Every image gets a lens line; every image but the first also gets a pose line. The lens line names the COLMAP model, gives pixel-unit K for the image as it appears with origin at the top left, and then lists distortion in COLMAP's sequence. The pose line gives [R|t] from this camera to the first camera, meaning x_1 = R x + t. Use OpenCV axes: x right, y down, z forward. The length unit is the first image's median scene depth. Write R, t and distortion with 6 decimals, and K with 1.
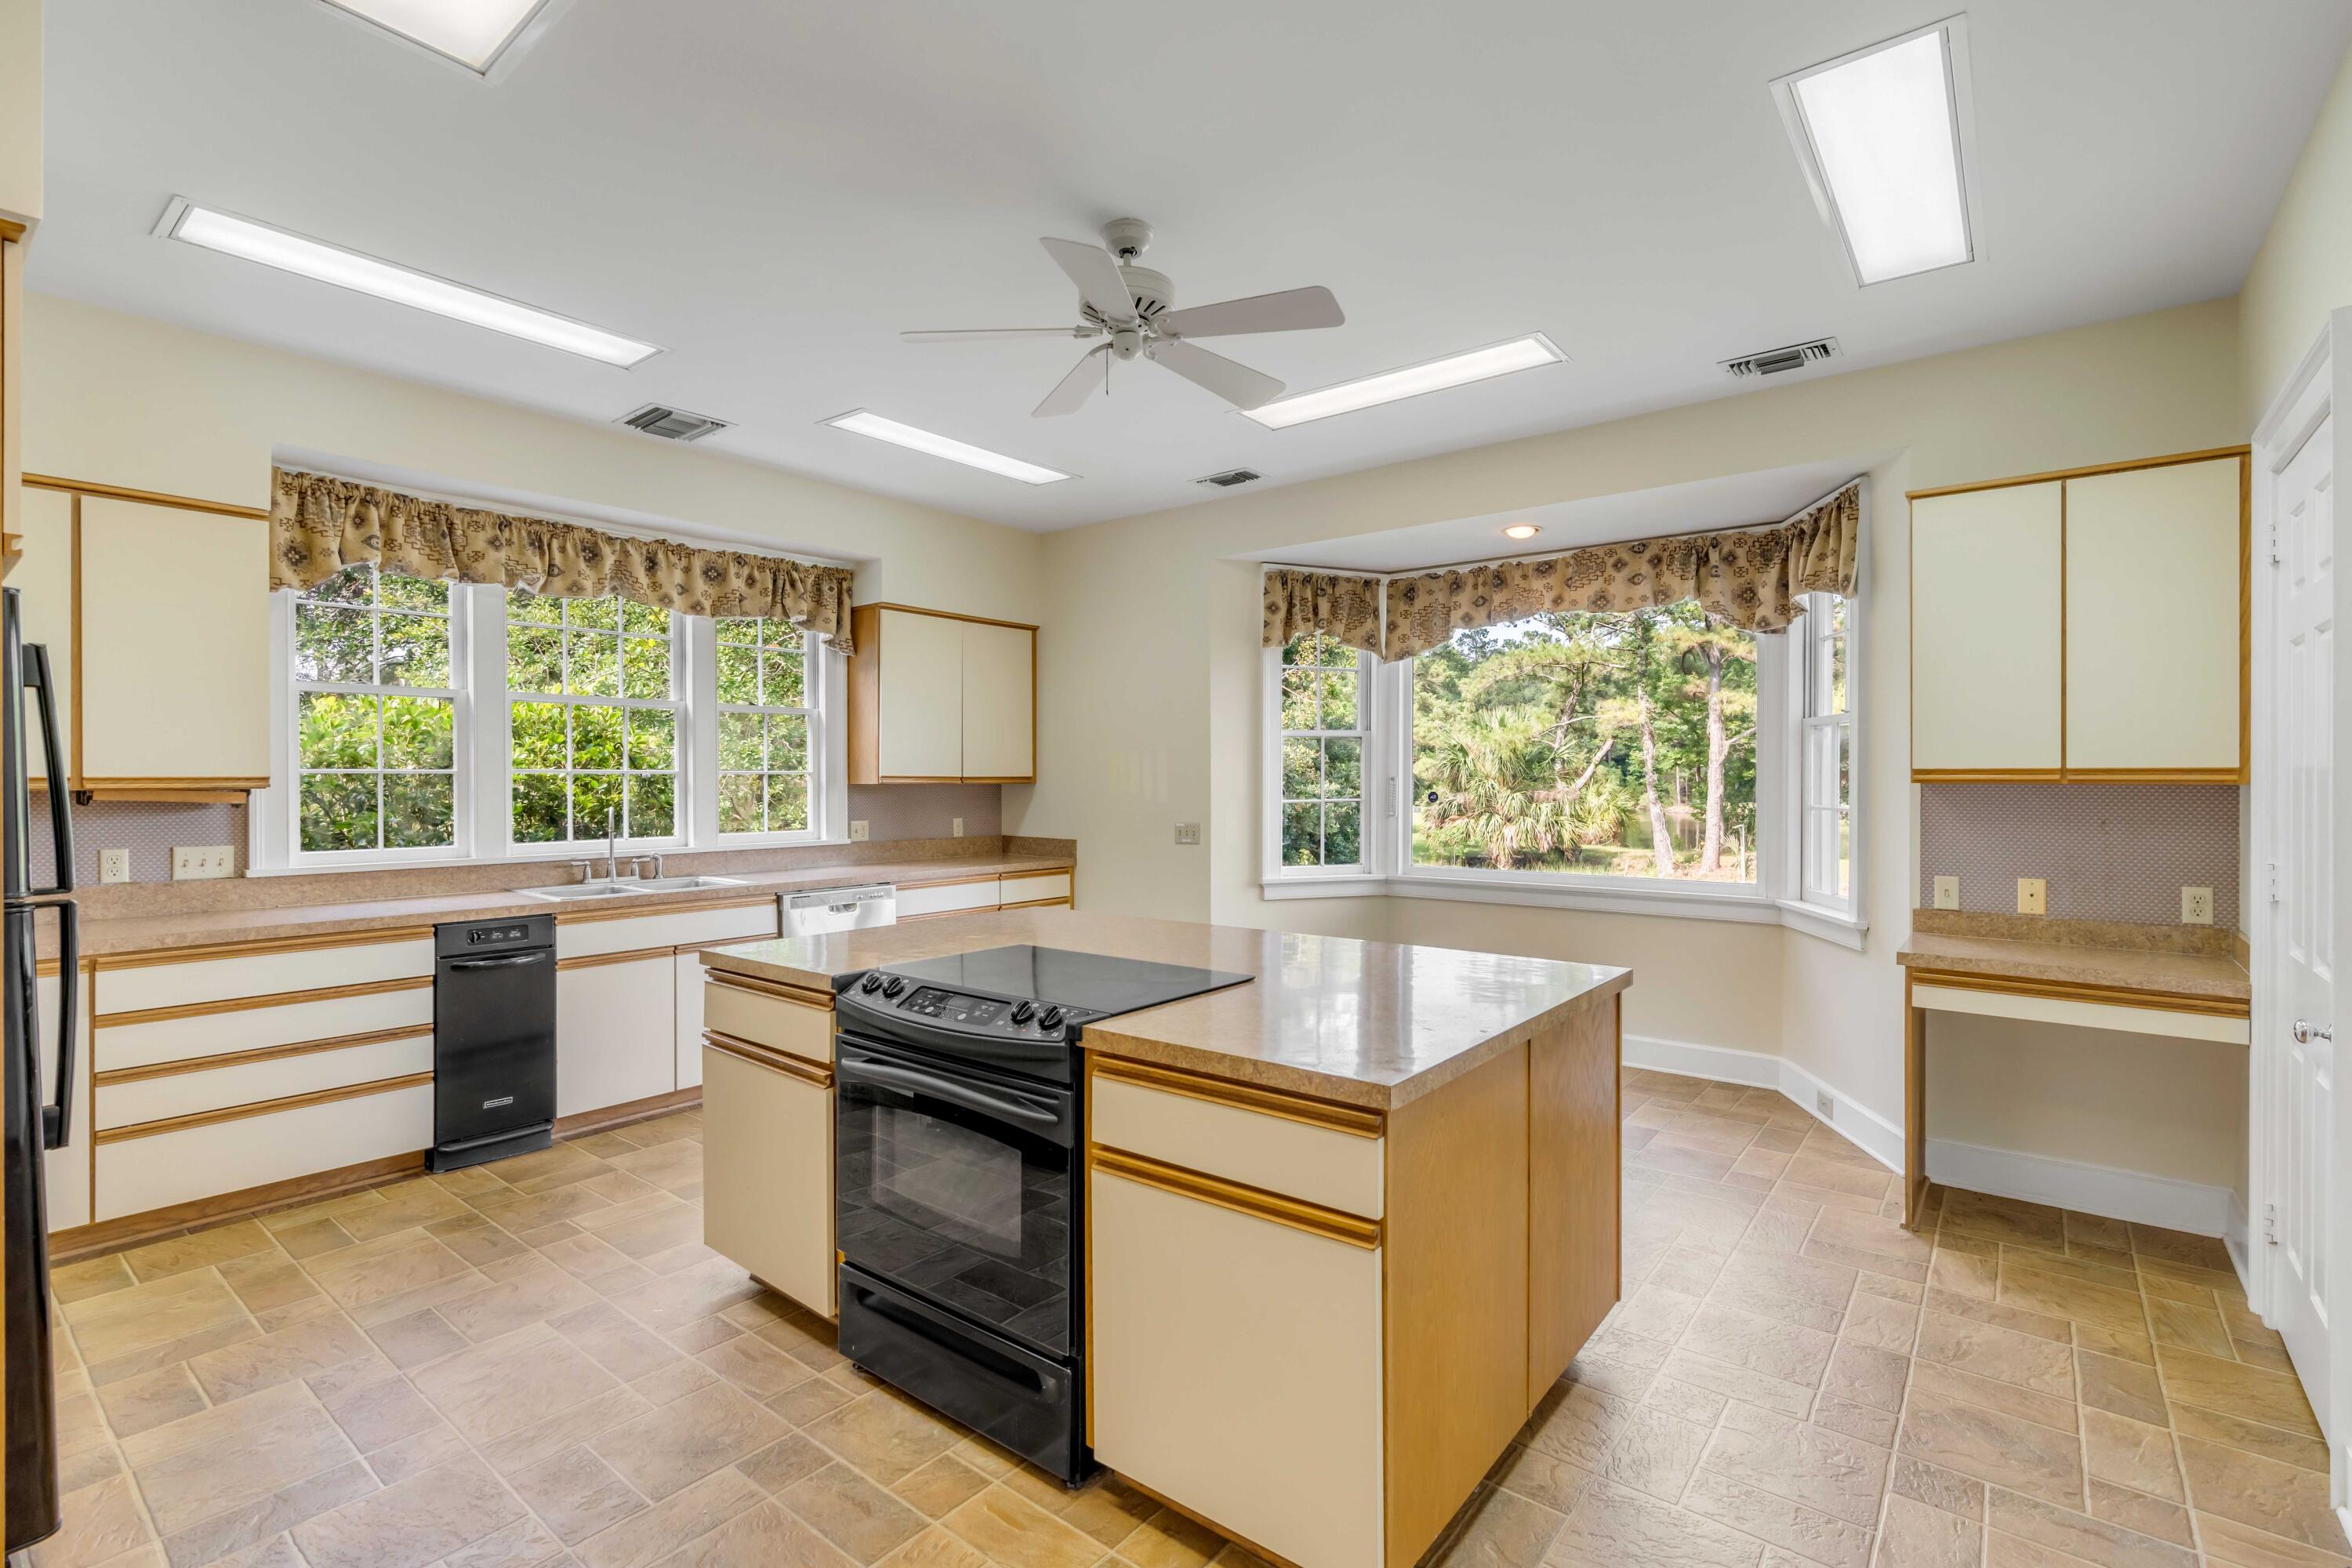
lens RADIAL K [[1065.3, 0, 1176.0], [0, 1065.3, 784.0], [0, 0, 1]] dist [-0.000948, 0.000243]
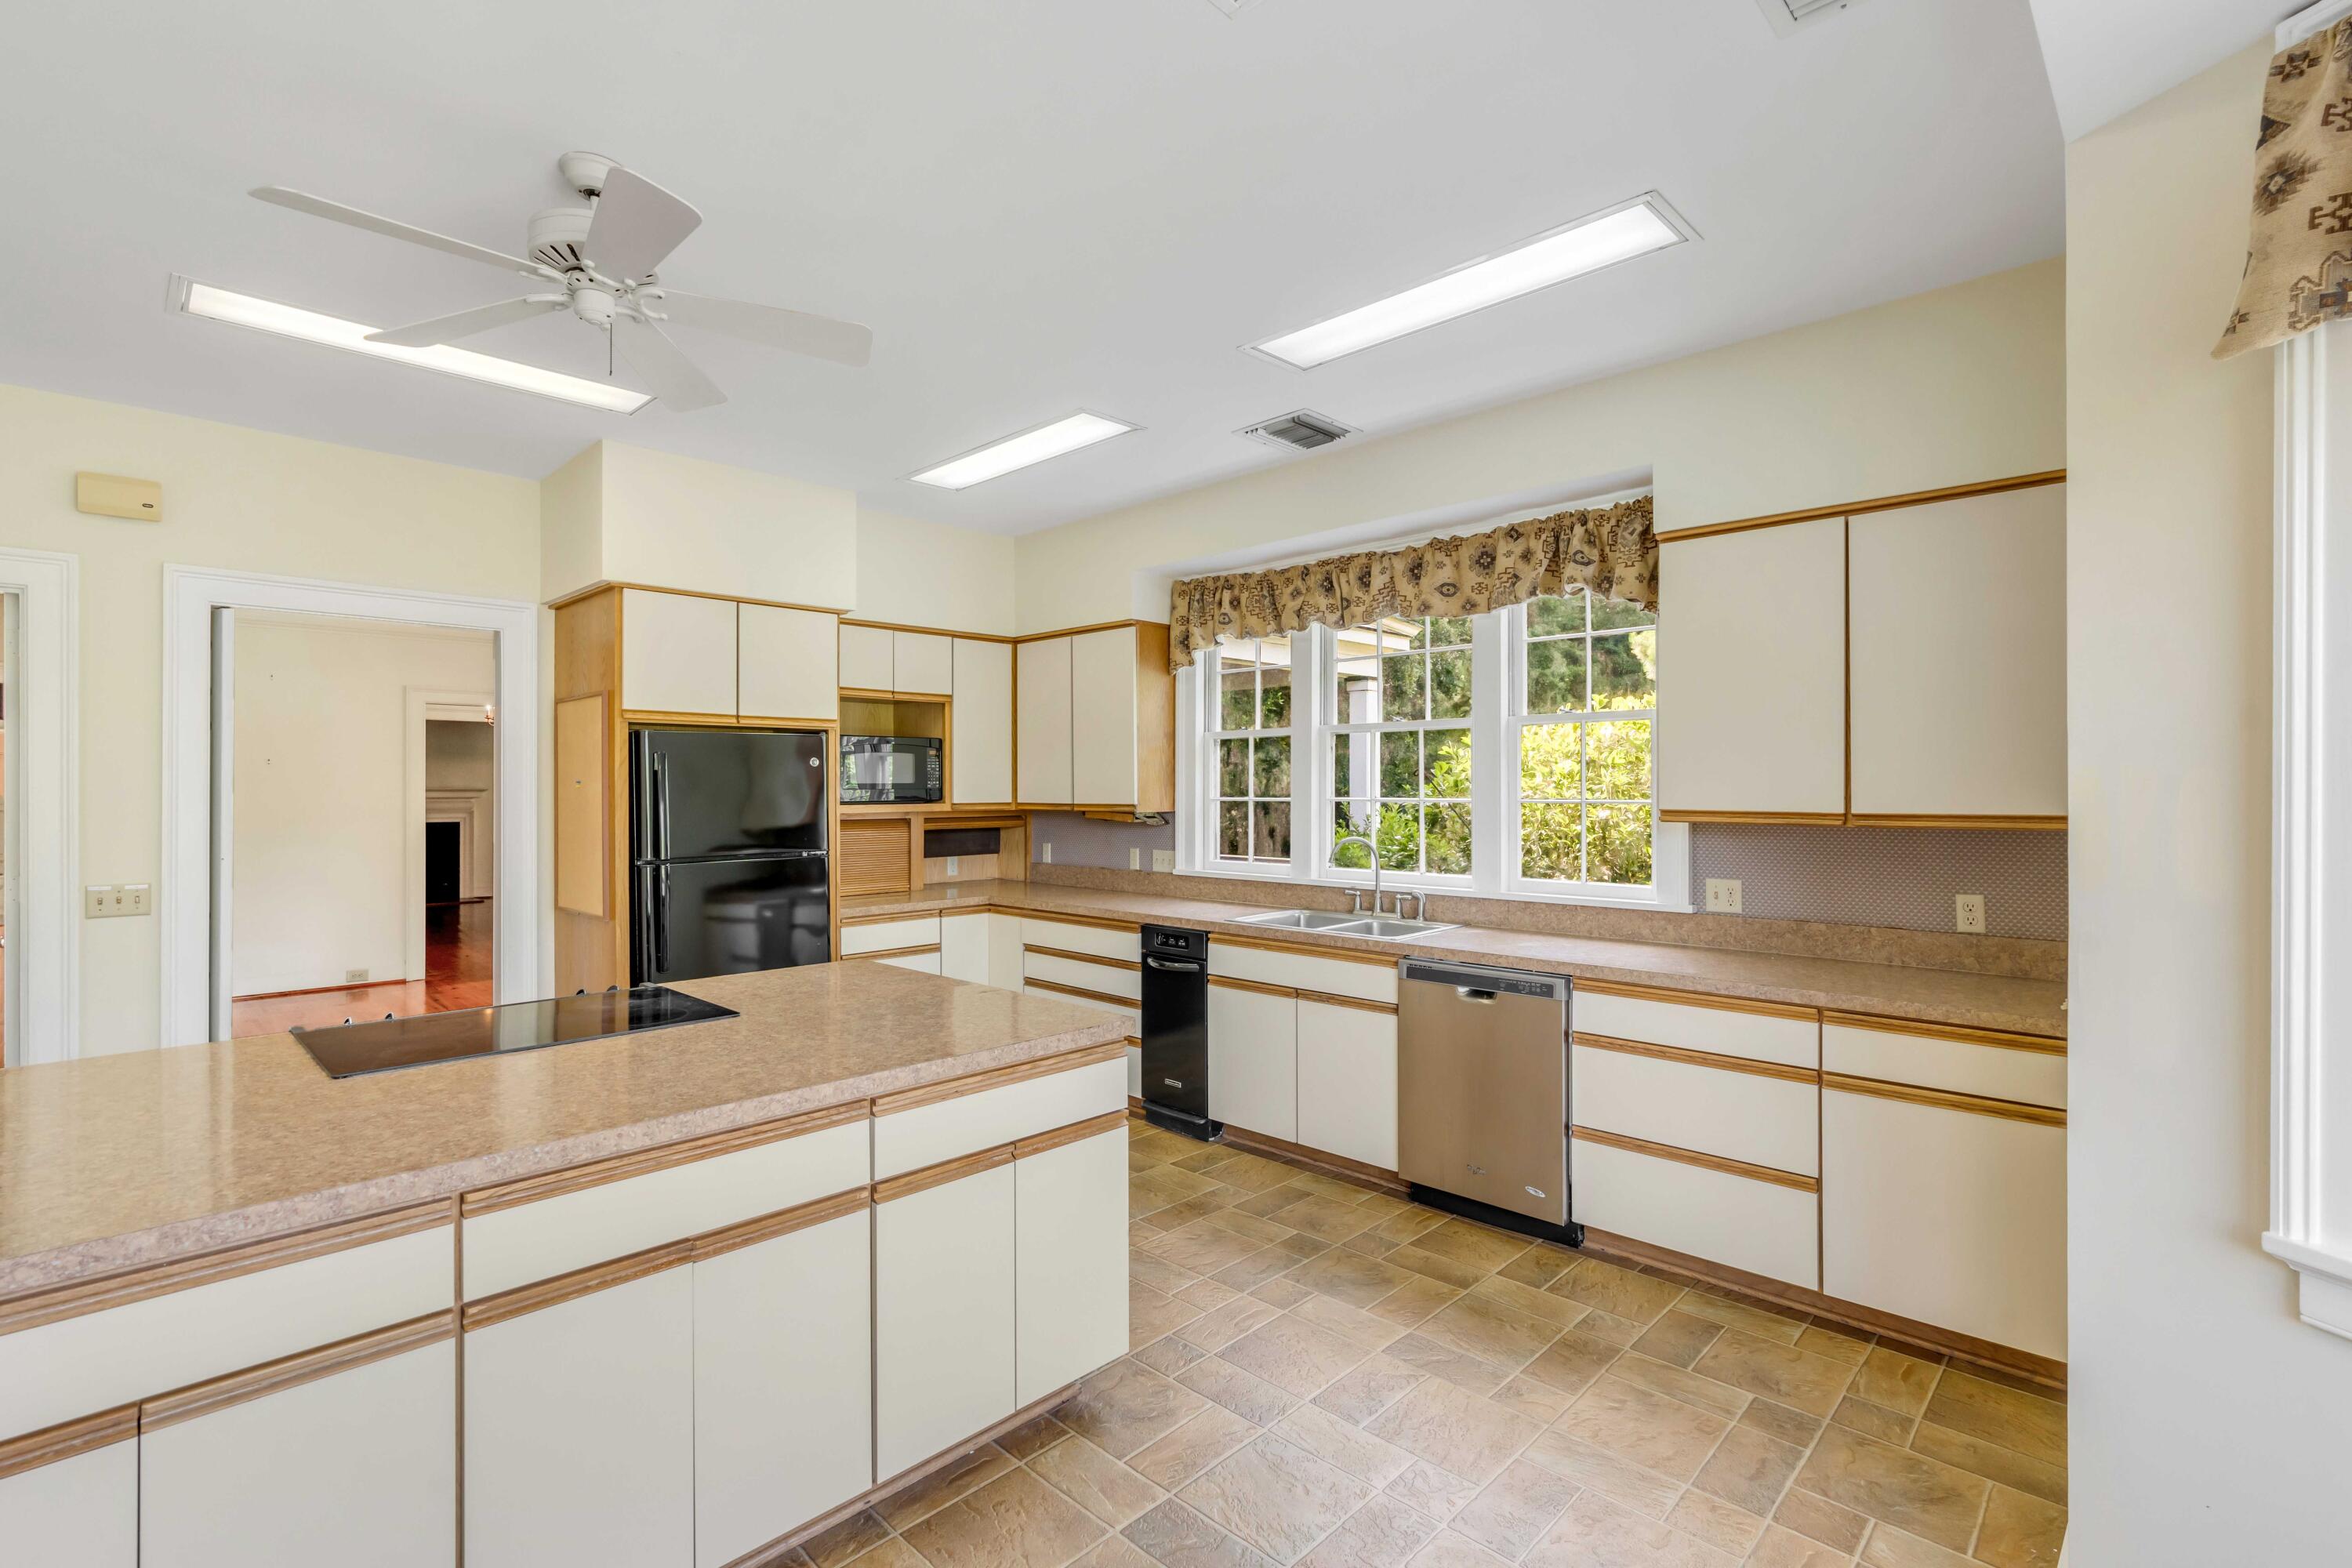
lens RADIAL K [[1065.3, 0, 1176.0], [0, 1065.3, 784.0], [0, 0, 1]] dist [-0.000948, 0.000243]
pose [[-0.093107, -0.003969, -0.995648, 0.419021], [-0.004448, 0.999984, -0.003570, -0.021350], [0.995646, 0.004097, -0.093123, 0.868195]]
